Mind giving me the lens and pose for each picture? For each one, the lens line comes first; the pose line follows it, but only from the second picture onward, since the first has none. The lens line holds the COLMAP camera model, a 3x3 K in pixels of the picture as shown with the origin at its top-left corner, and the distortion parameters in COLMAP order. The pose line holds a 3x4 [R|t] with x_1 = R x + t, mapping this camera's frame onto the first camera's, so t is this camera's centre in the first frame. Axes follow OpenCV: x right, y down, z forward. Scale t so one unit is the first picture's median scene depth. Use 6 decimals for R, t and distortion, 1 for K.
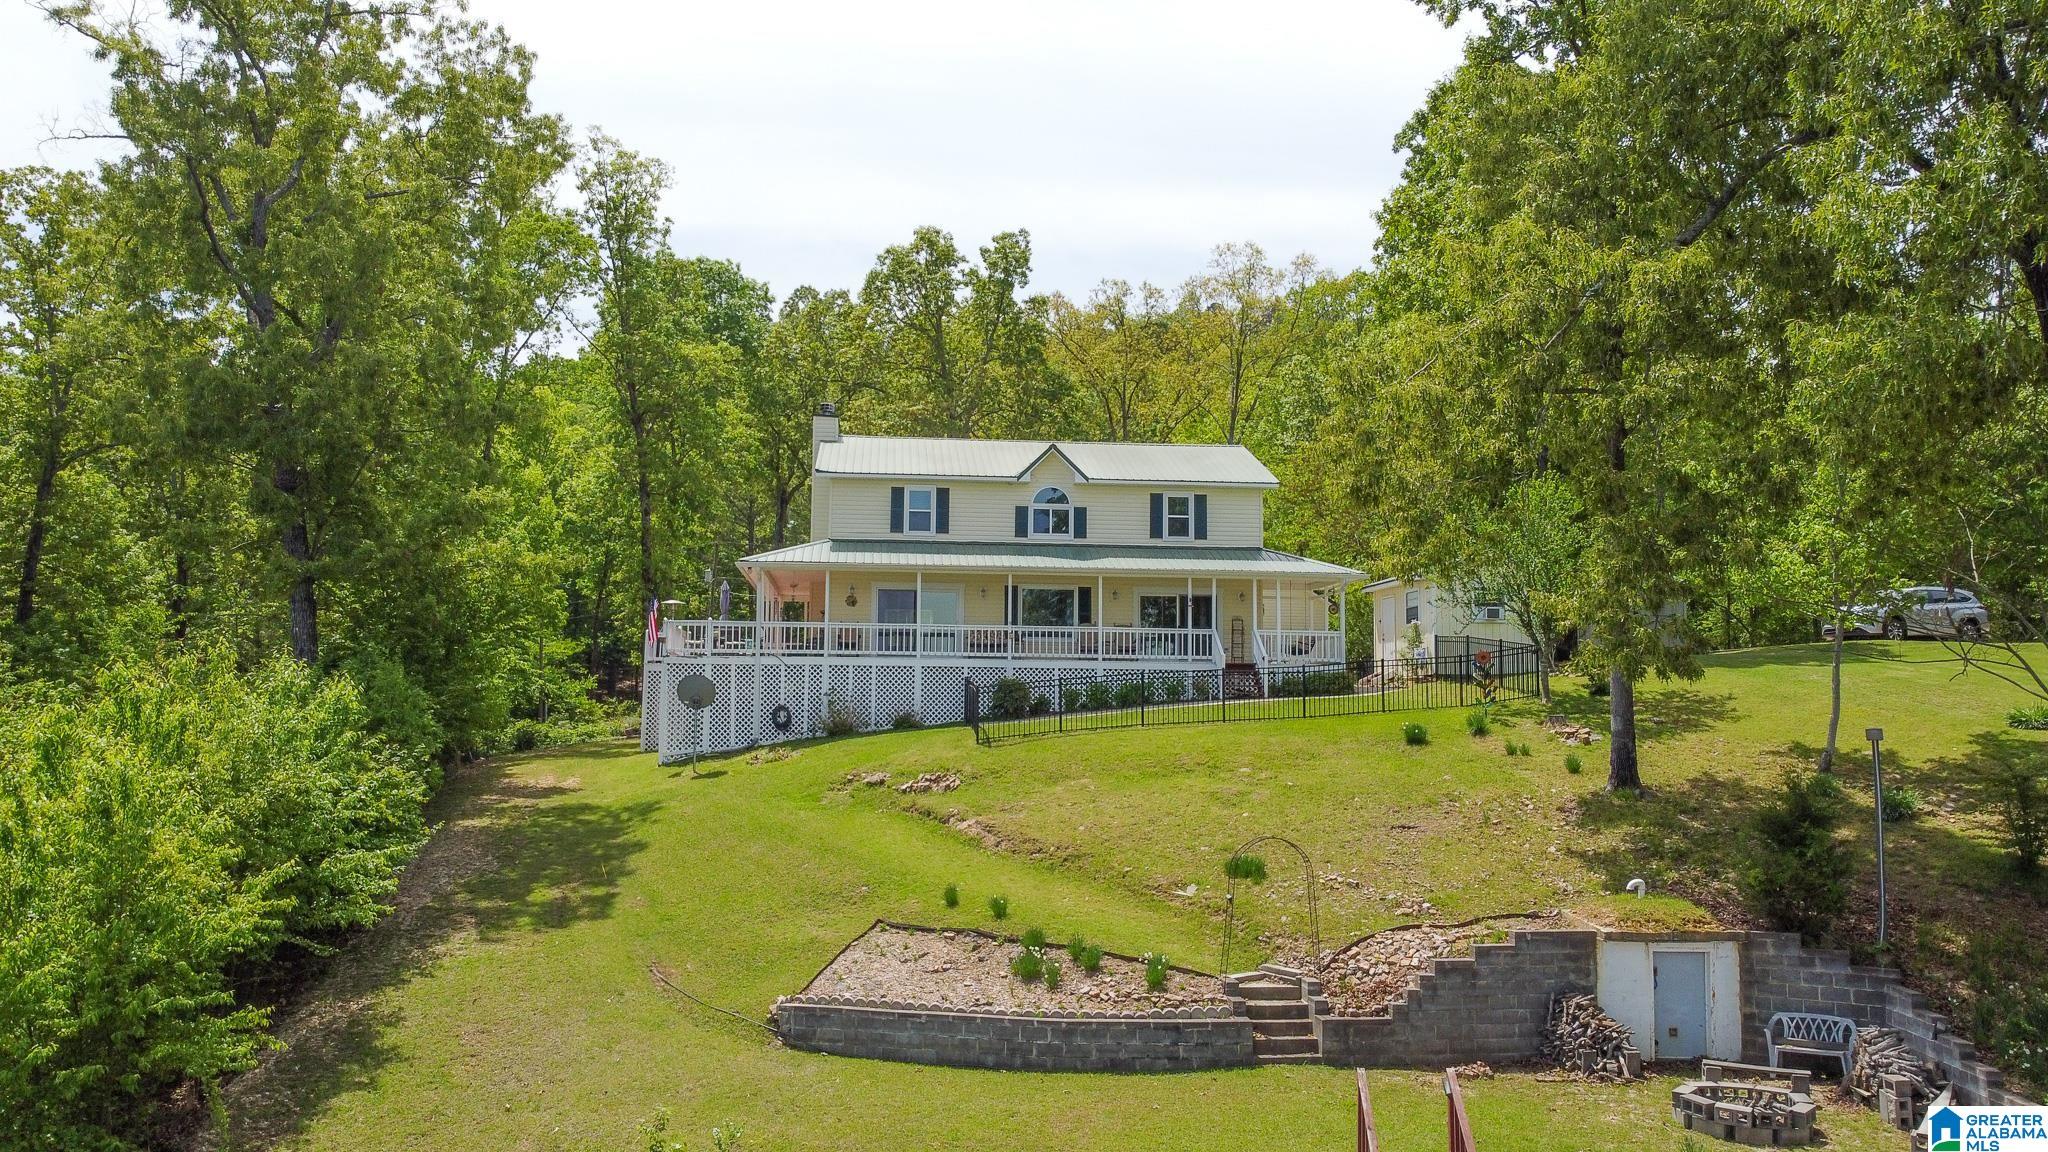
lens RADIAL K [[1545.8, 0, 1024.0], [0, 1545.8, 576.0], [0, 0, 1]] dist [0.002483, 0.000038]
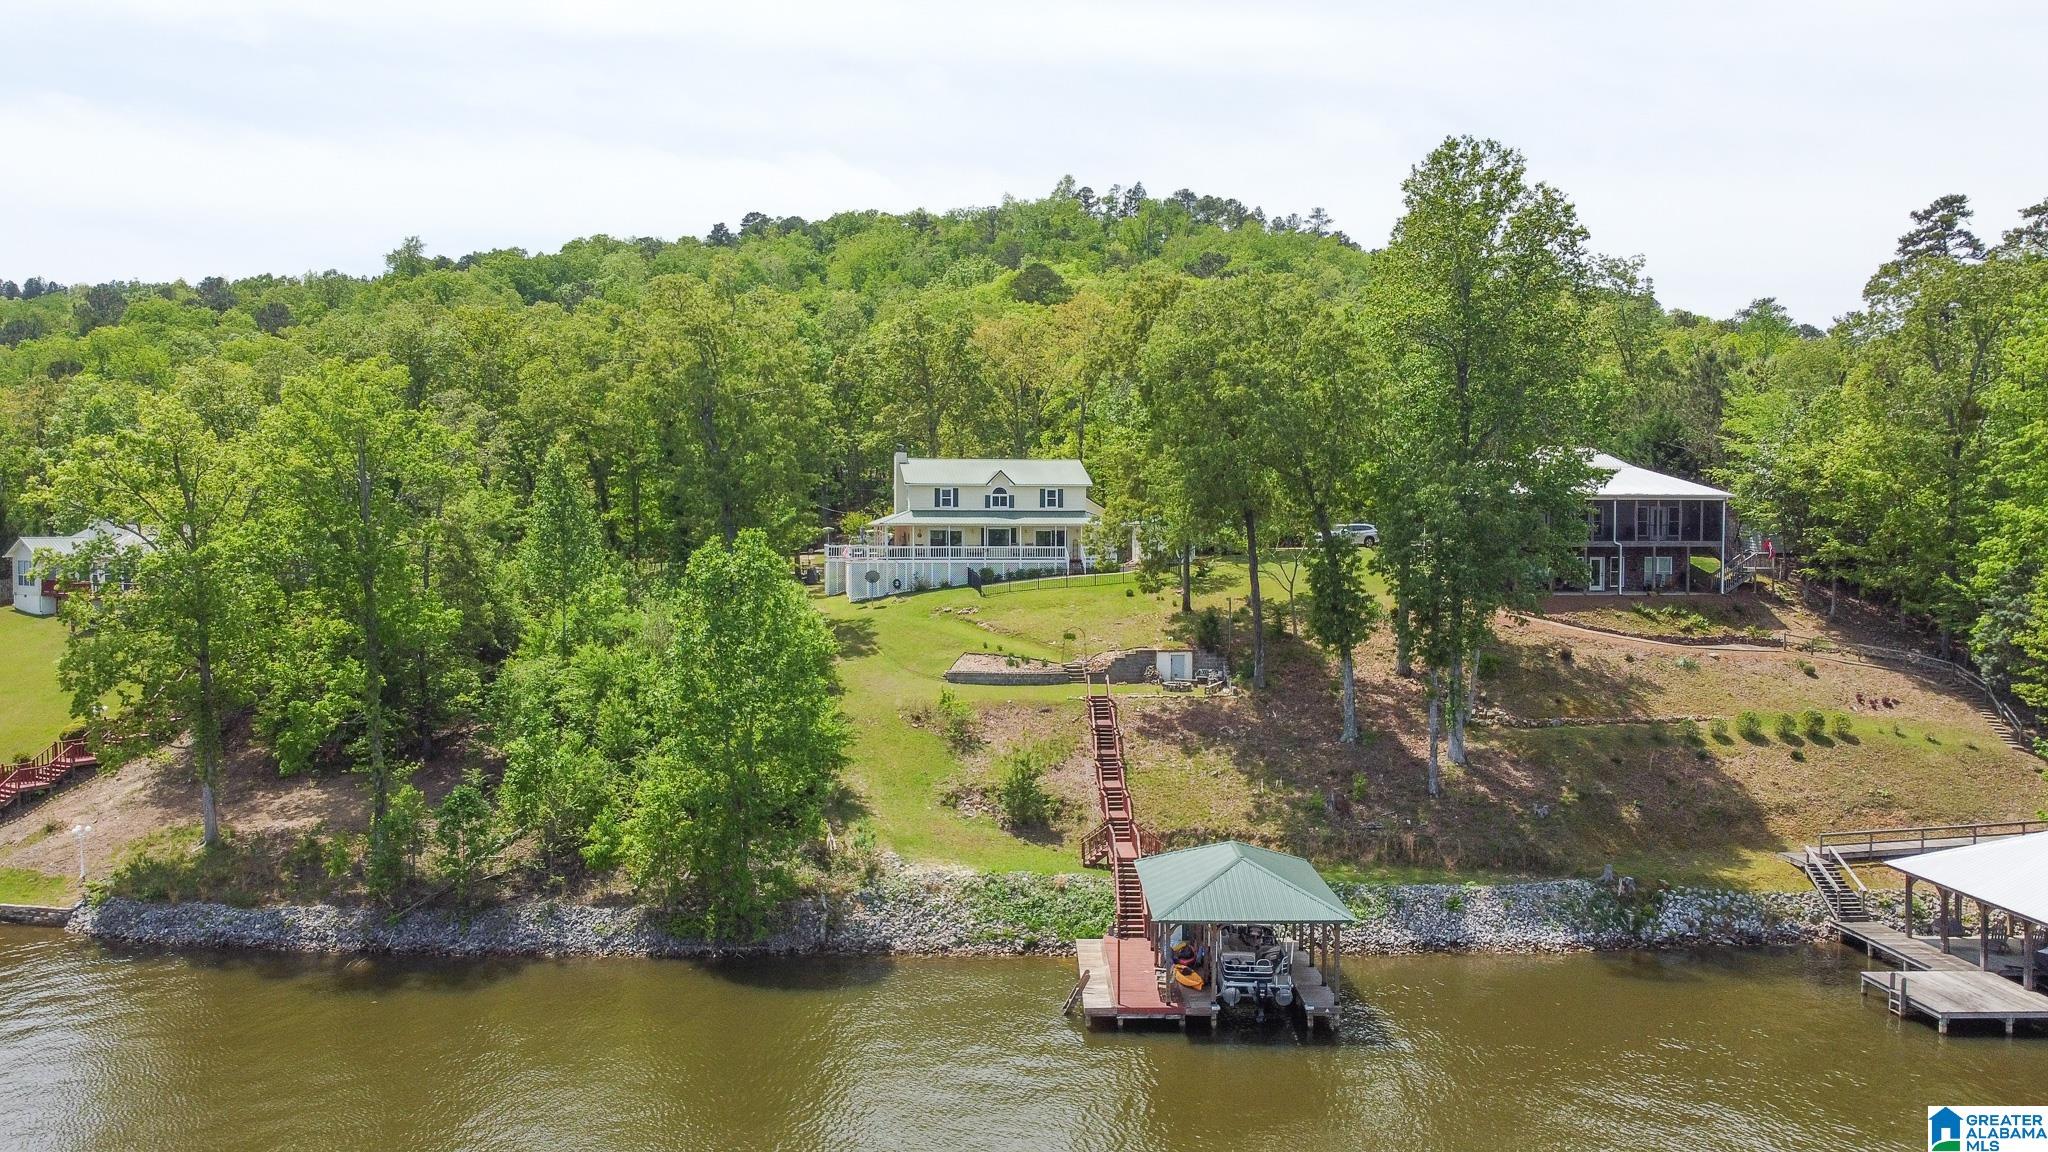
lens RADIAL K [[1556.3, 0, 1024.0], [0, 1556.3, 576.0], [0, 0, 1]] dist [-0.005160, -0.001855]
pose [[0.996854, -0.010682, 0.078531, -0.140449], [0.000282, 0.991347, 0.131271, -0.244559], [-0.079254, -0.130836, 0.988231, -1.471275]]
